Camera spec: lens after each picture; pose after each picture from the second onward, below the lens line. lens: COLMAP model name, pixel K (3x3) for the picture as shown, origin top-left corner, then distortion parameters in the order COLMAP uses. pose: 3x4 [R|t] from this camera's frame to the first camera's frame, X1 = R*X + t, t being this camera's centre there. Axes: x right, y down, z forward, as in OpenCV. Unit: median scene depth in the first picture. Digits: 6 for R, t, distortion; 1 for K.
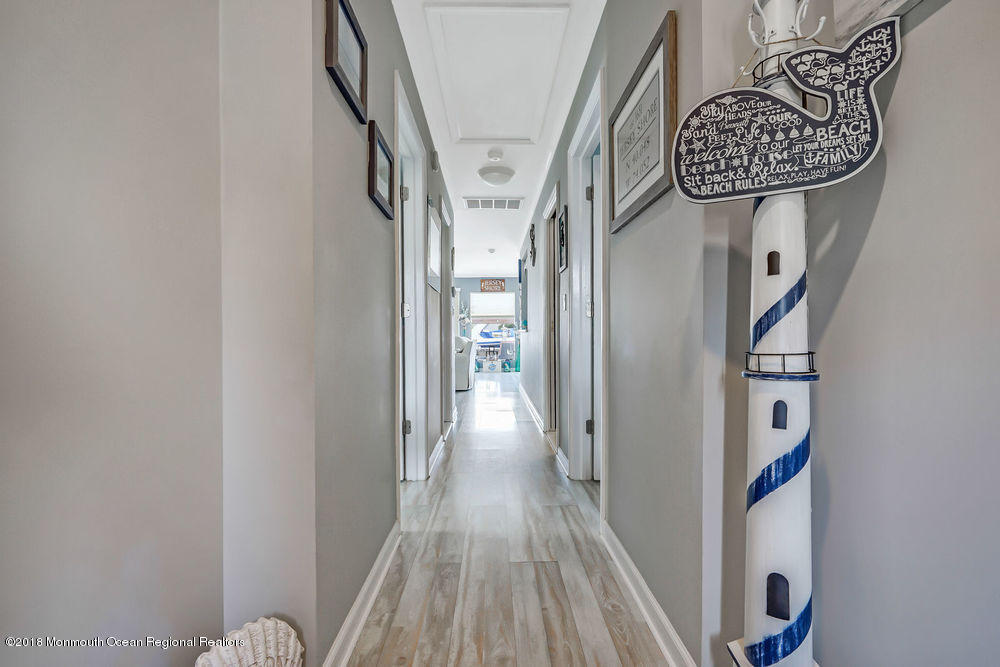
lens RADIAL K [[450.1, 0, 494.9], [0, 450.1, 338.4], [0, 0, 1]] dist [-0.002755, 0.001403]
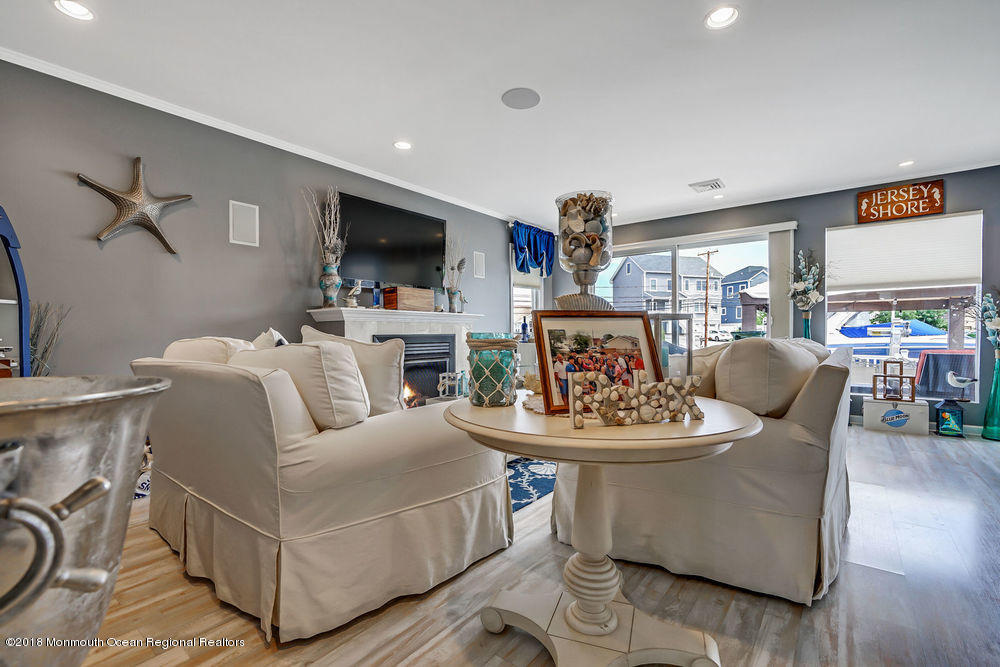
lens RADIAL K [[450.1, 0, 494.9], [0, 450.1, 338.4], [0, 0, 1]] dist [-0.002755, 0.001403]
pose [[0.778419, 0.008279, -0.627690, -0.030886], [-0.003912, 0.999958, 0.008337, -0.004511], [0.627733, -0.004034, 0.778419, 0.489449]]
